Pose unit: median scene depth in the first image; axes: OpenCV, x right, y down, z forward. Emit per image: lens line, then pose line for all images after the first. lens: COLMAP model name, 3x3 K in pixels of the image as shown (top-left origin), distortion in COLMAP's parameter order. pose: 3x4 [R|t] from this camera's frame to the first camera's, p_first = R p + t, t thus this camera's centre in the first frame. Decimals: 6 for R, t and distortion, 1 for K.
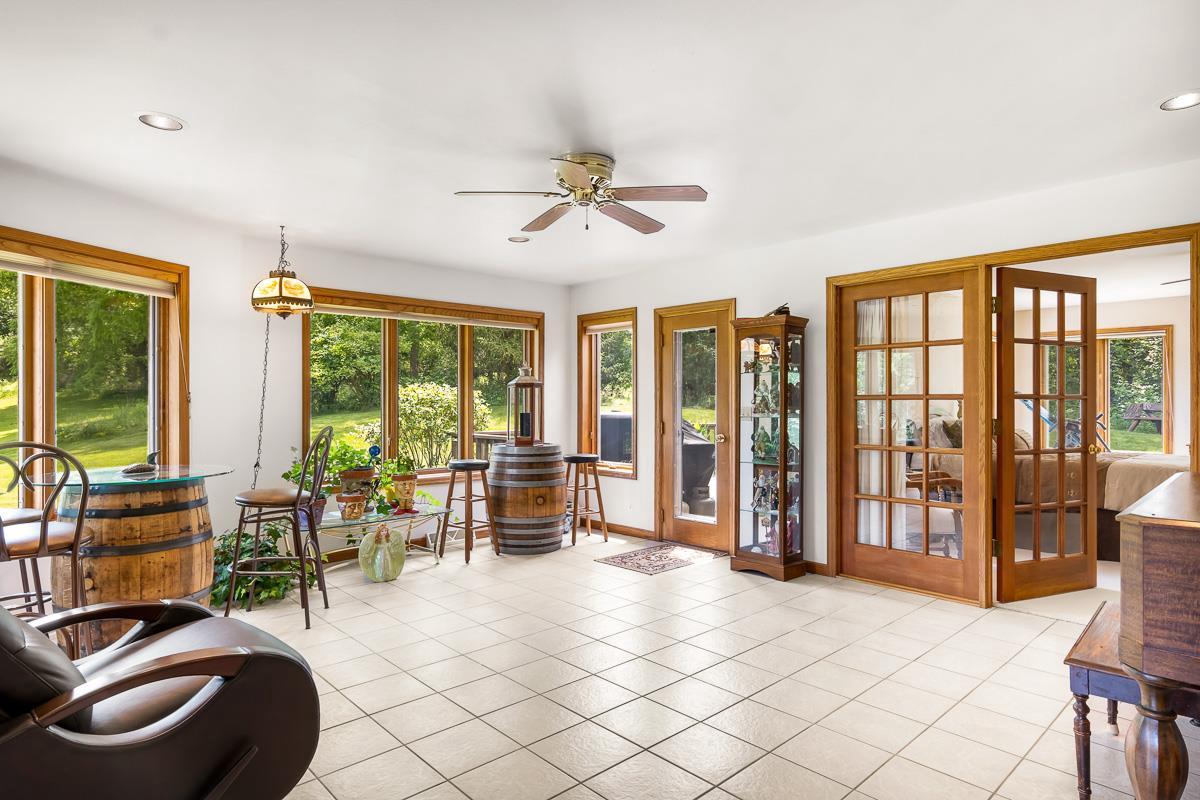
lens RADIAL K [[664.6, 0, 598.3], [0, 664.6, 392.1], [0, 0, 1]] dist [0.001619, 0.000666]
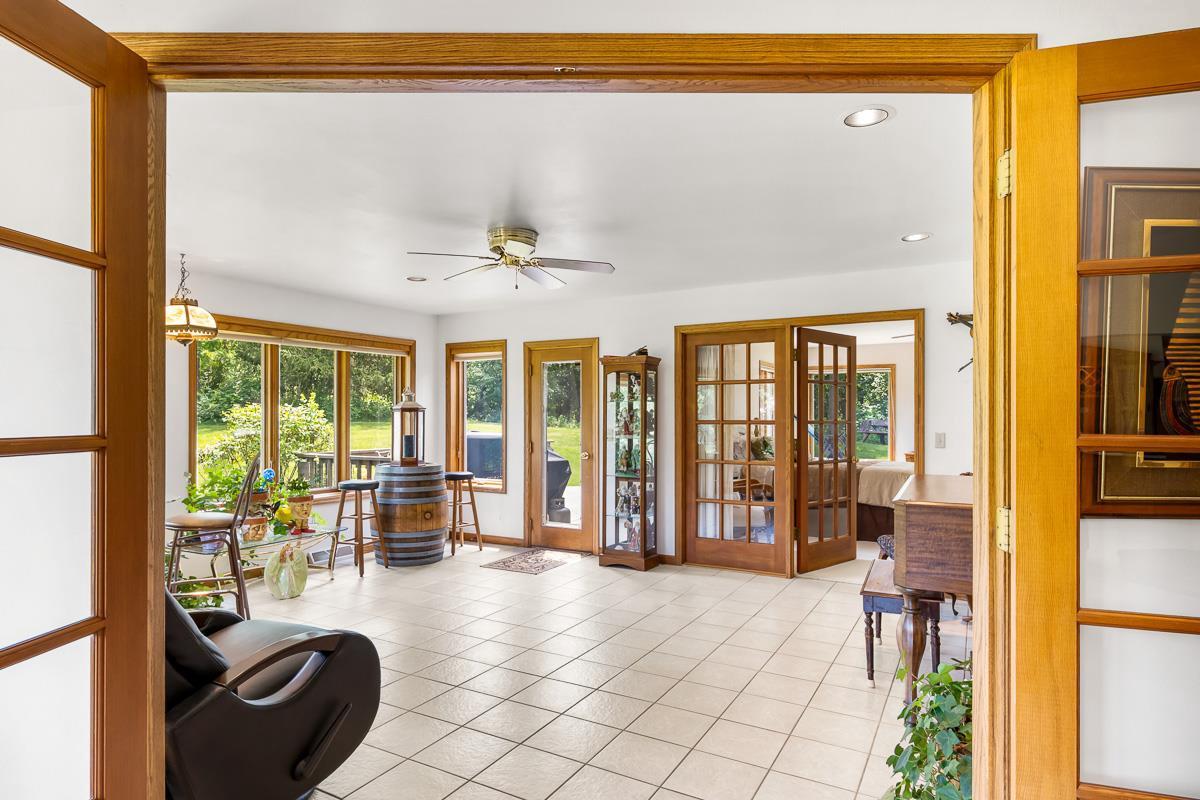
lens RADIAL K [[669.1, 0, 600.0], [0, 669.1, 400.0], [0, 0, 1]] dist [-0.000207, 0.000873]
pose [[0.952689, 0.007798, 0.303846, -0.166485], [-0.005077, 0.999940, -0.009745, -0.019617], [-0.303903, 0.007741, 0.952671, -0.150439]]
